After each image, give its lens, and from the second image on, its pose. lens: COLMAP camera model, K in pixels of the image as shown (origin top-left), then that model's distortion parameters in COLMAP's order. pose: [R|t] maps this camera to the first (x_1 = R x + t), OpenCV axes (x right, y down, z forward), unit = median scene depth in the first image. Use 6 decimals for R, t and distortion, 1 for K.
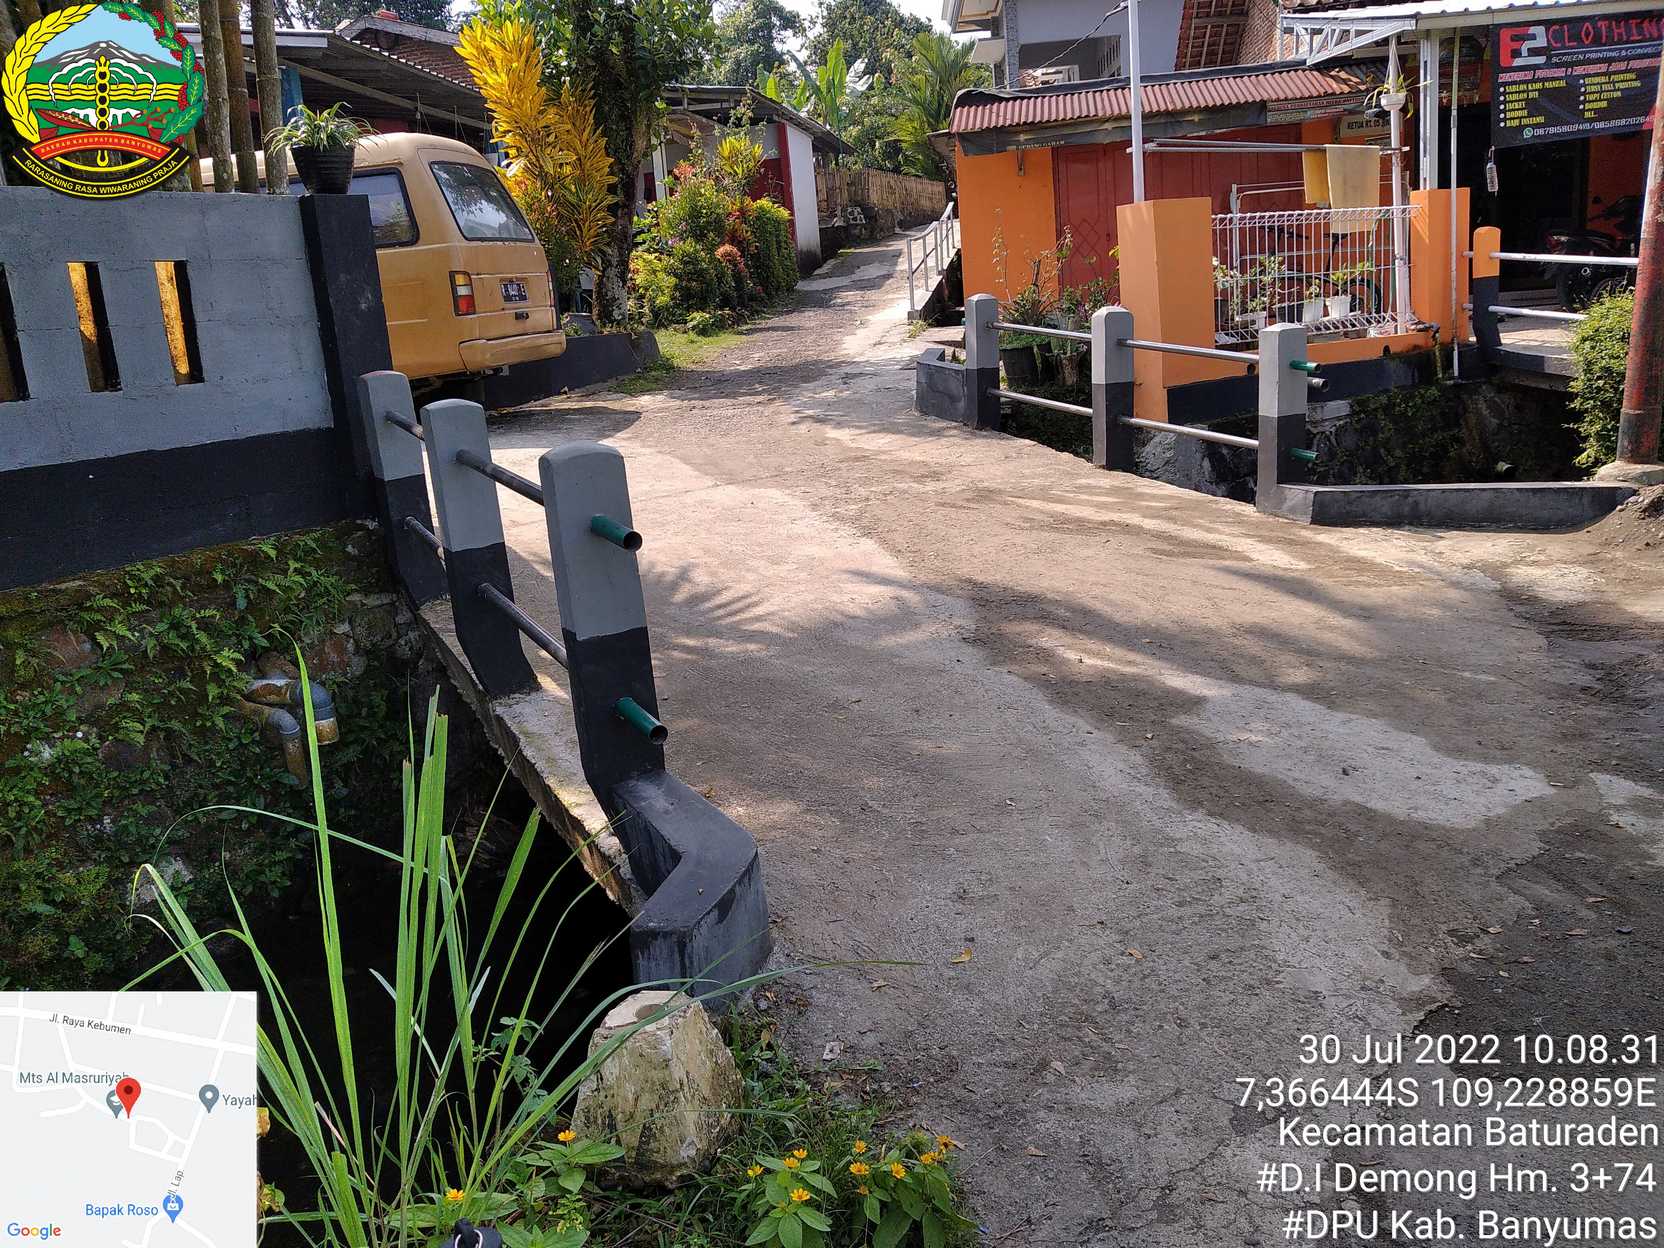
lens RADIAL K [[1393.1, 0, 838.5], [0, 1393.1, 627.6], [0, 0, 1]] dist [0.054524, -0.160797]
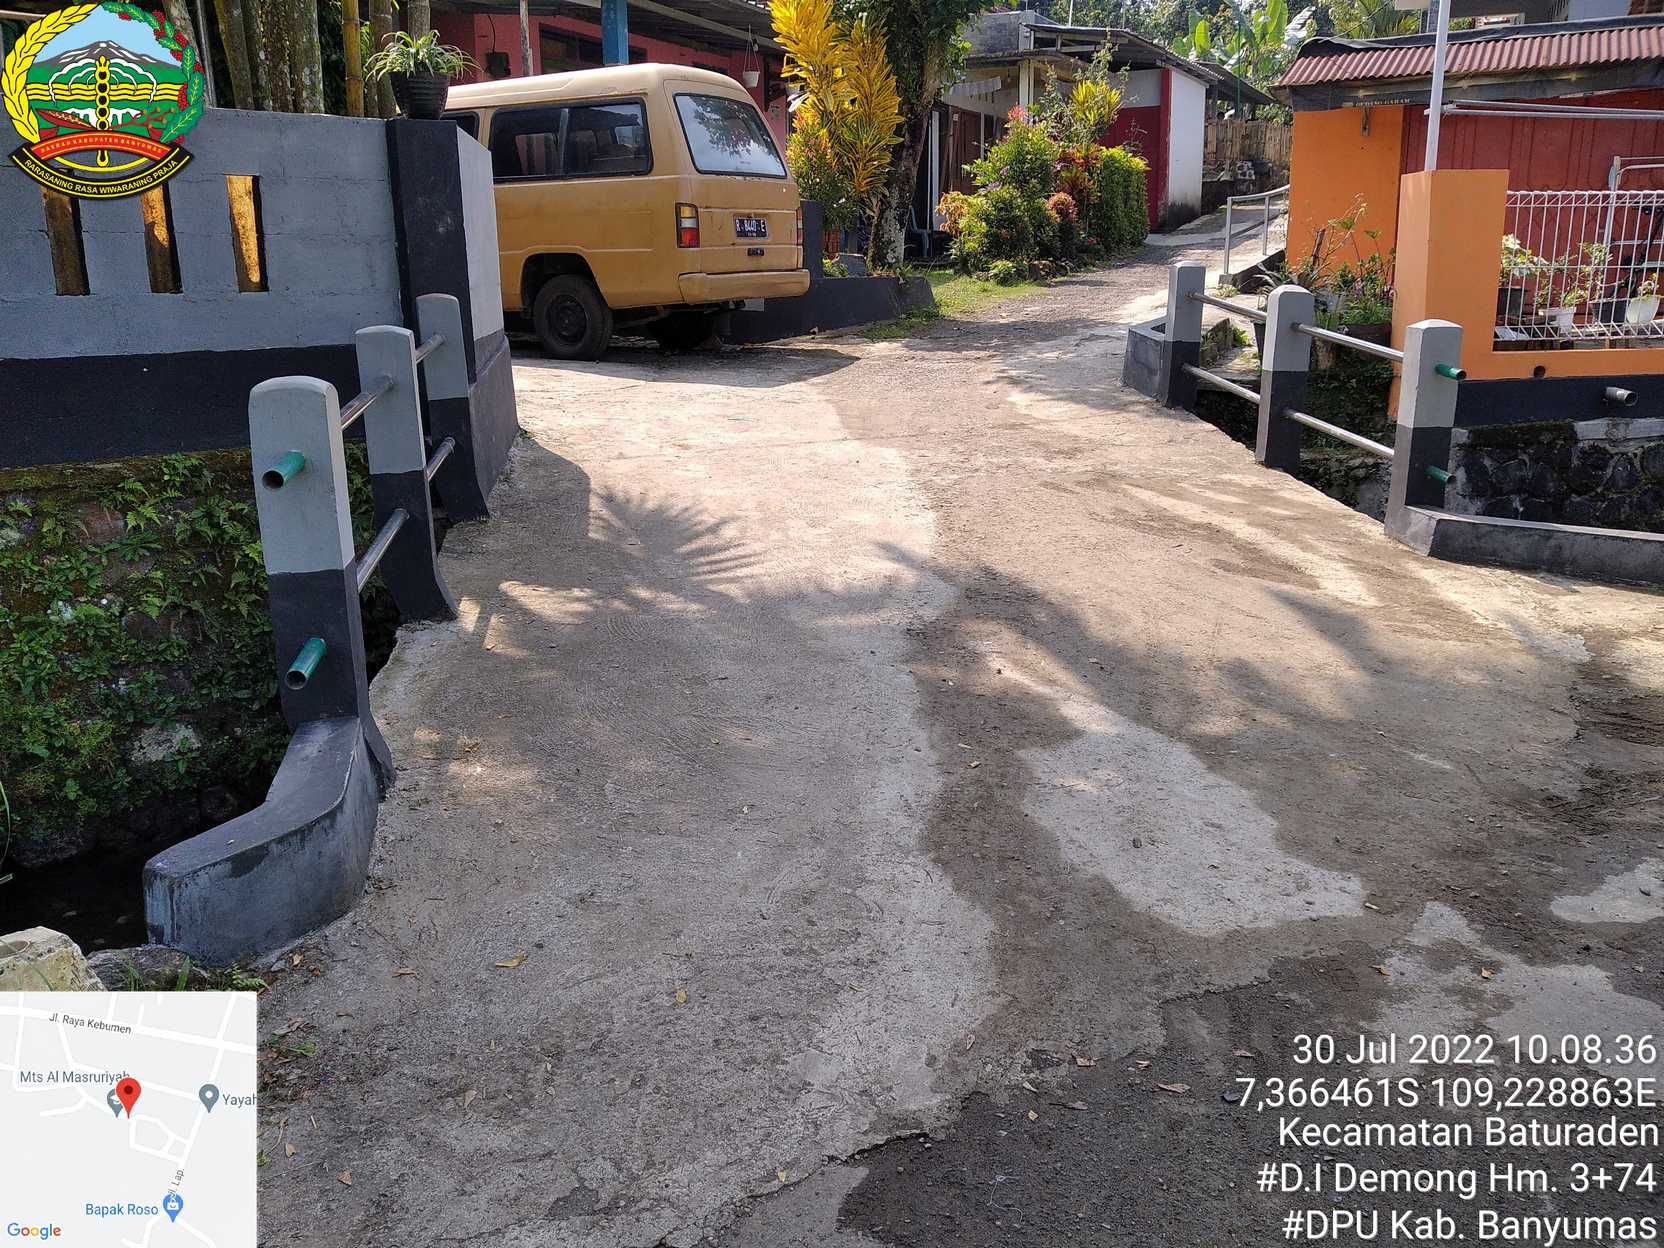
lens RADIAL K [[1393.1, 0, 838.5], [0, 1393.1, 627.6], [0, 0, 1]] dist [0.054524, -0.160797]
pose [[0.951736, 0.141699, -0.272248, 0.261677], [-0.131432, 0.989760, 0.055680, -0.034192], [0.277350, -0.017210, 0.960615, 0.079531]]
